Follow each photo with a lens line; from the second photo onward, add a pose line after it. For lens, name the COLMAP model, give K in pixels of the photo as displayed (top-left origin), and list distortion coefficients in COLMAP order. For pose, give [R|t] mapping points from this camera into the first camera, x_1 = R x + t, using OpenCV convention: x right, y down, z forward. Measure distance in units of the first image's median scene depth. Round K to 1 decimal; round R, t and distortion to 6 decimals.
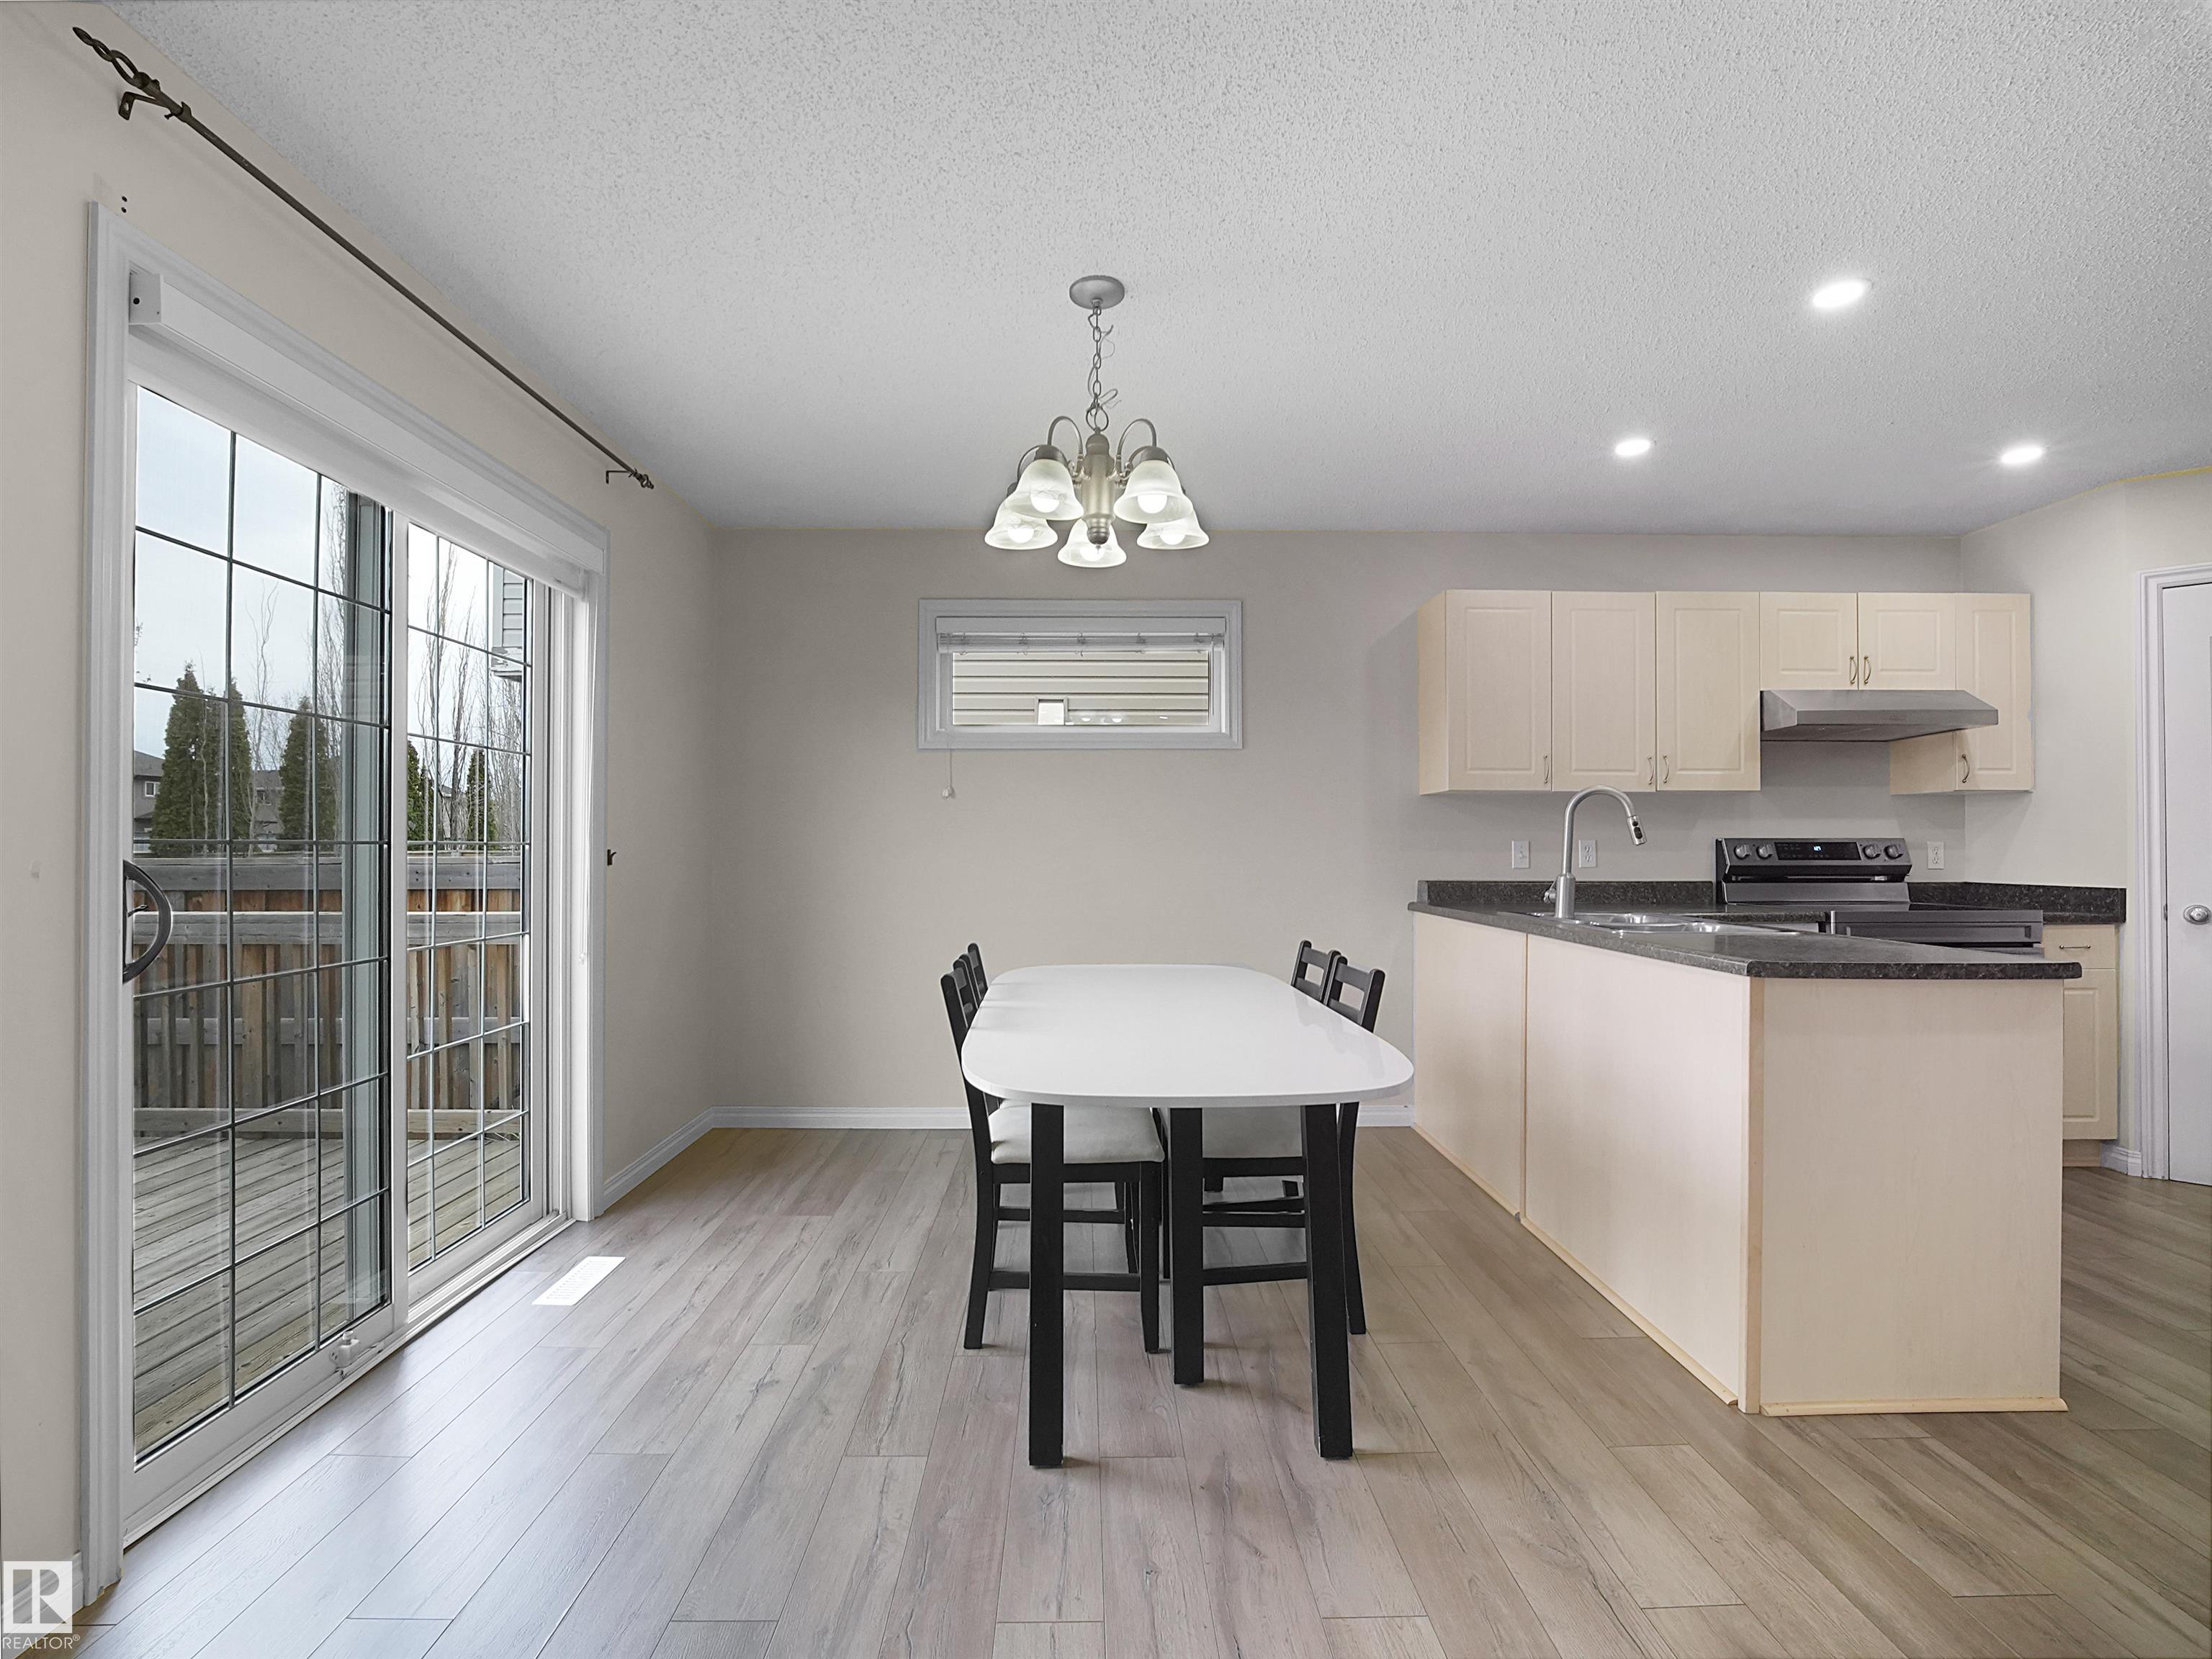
lens RADIAL K [[973.0, 0, 1102.2], [0, 973.0, 841.8], [0, 0, 1]] dist [-0.001430, 0.000012]
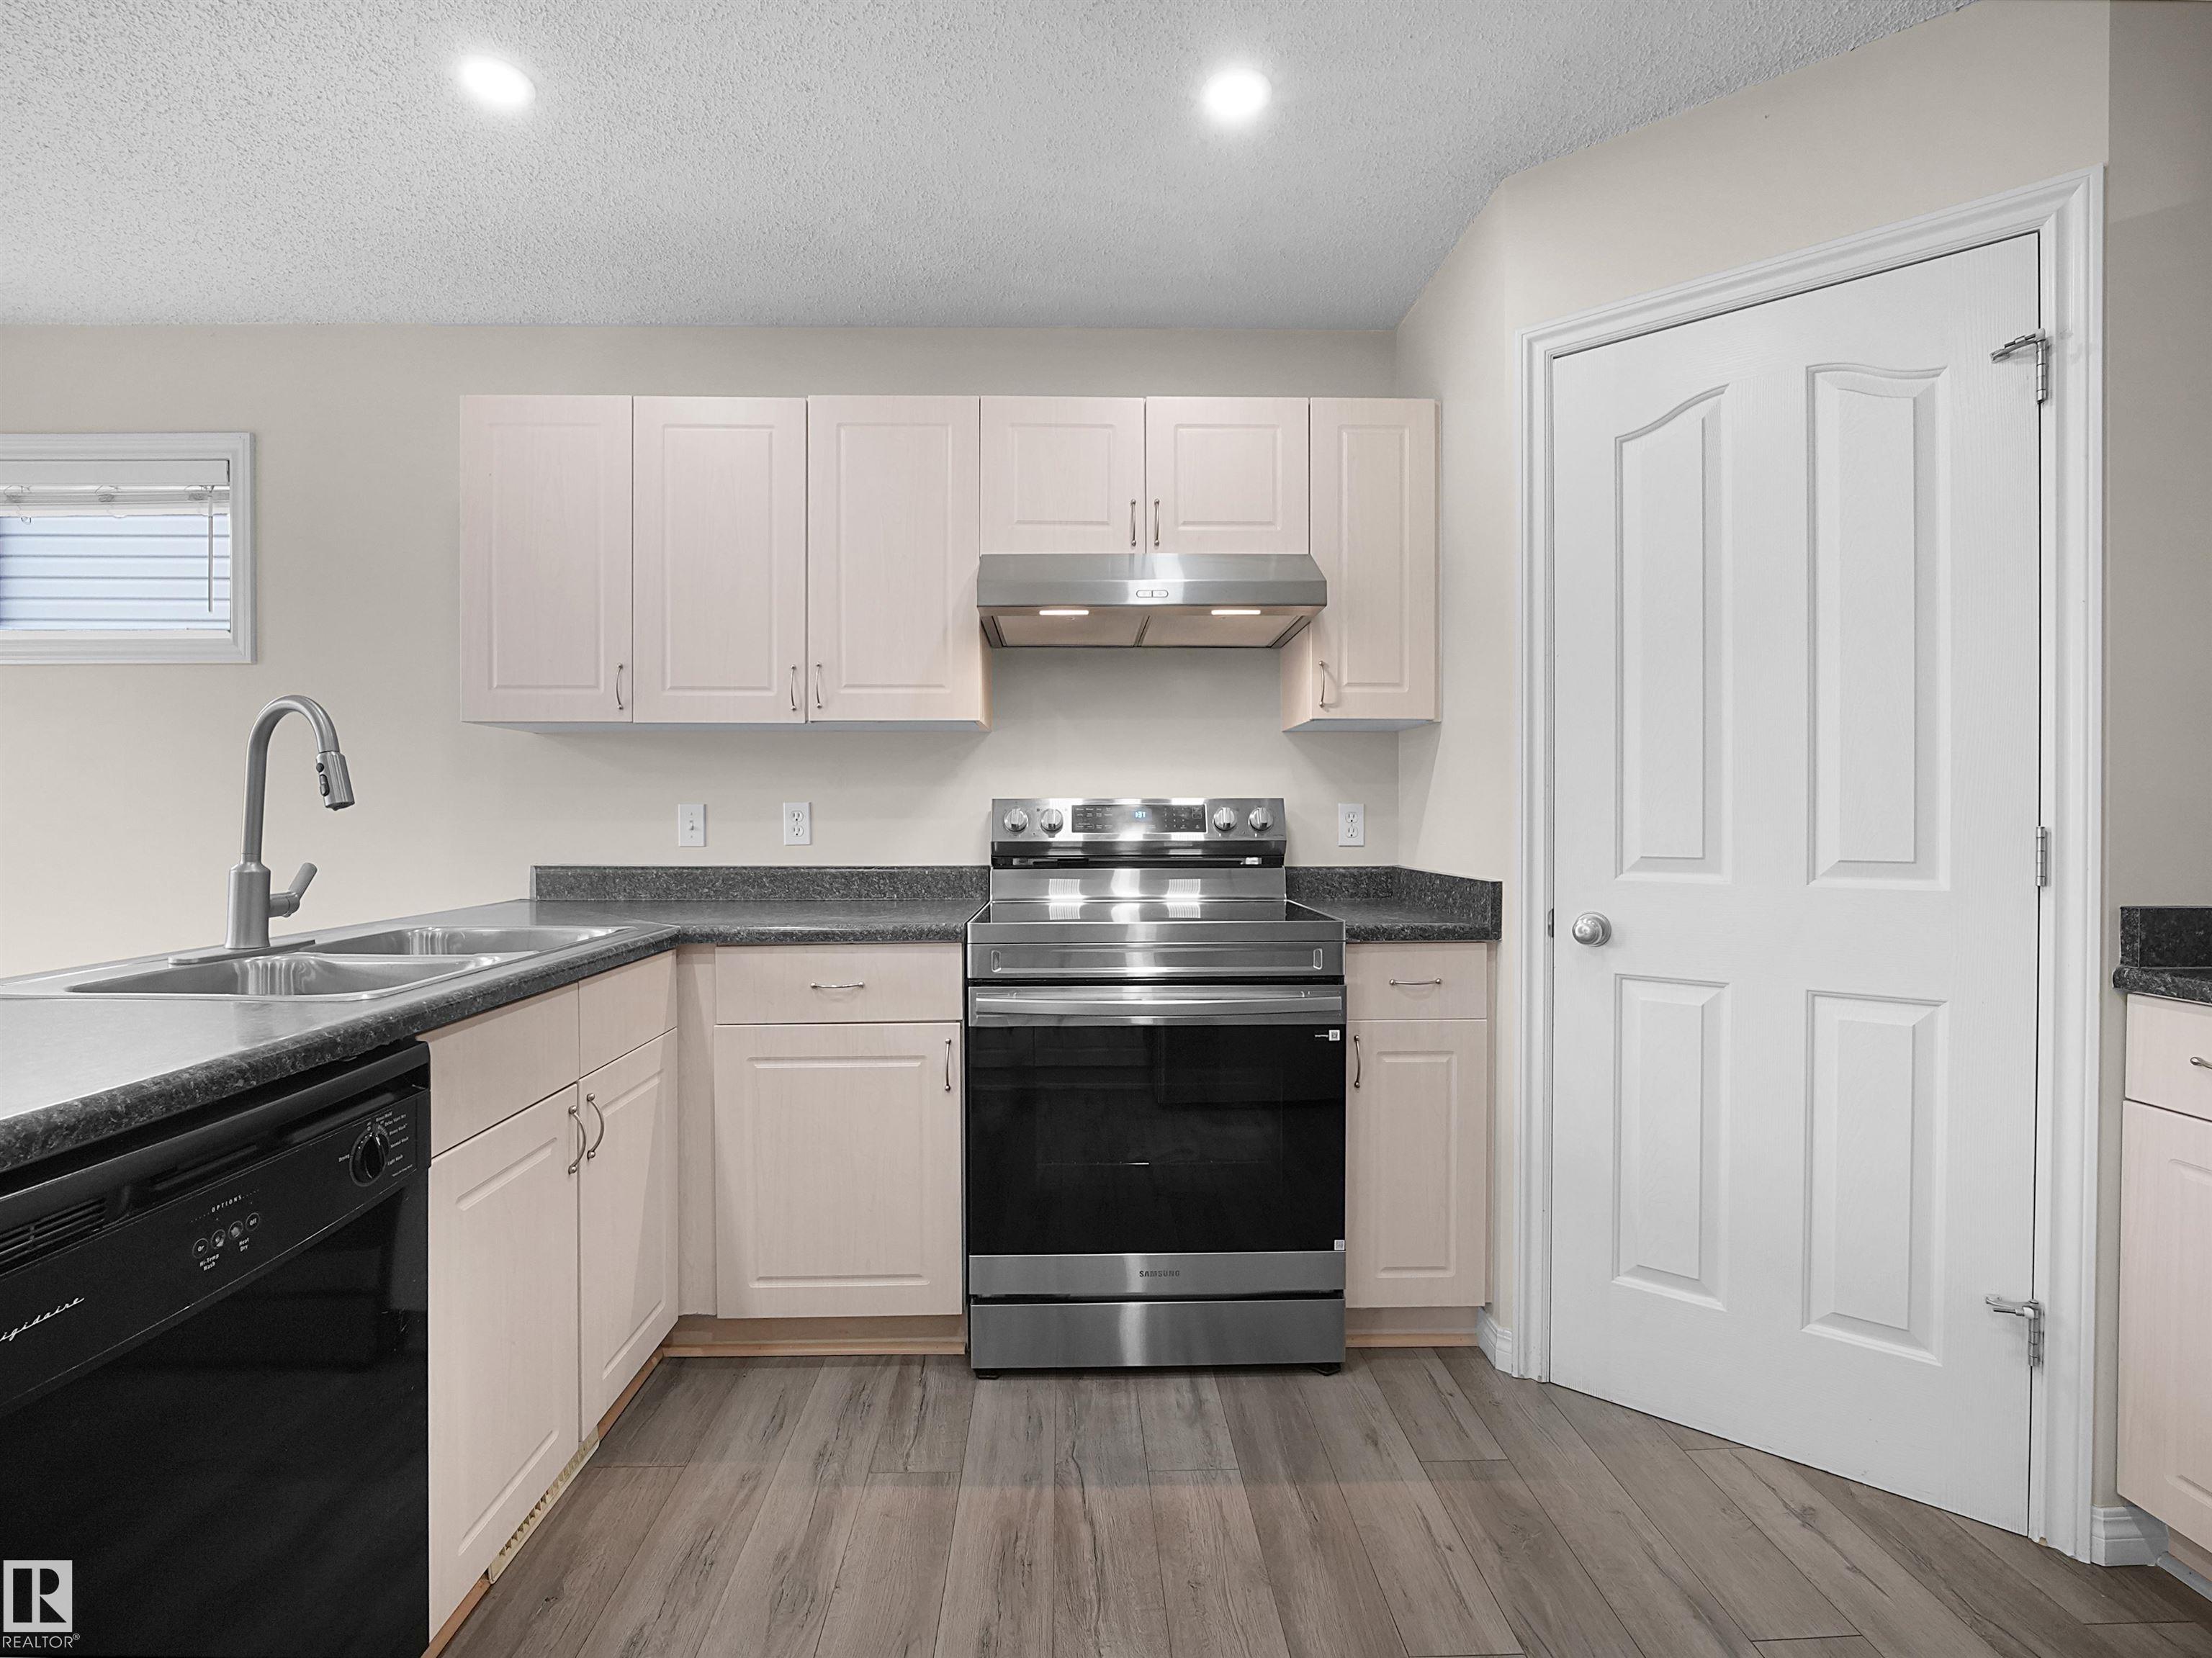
lens RADIAL K [[954.7, 0, 1106.0], [0, 954.7, 829.0], [0, 0, 1]] dist [-0.013289, -0.000192]
pose [[0.999946, -0.003590, 0.009769, 0.749608], [0.003398, 0.999803, 0.019546, 0.004332], [-0.009837, -0.019512, 0.999761, 0.399738]]
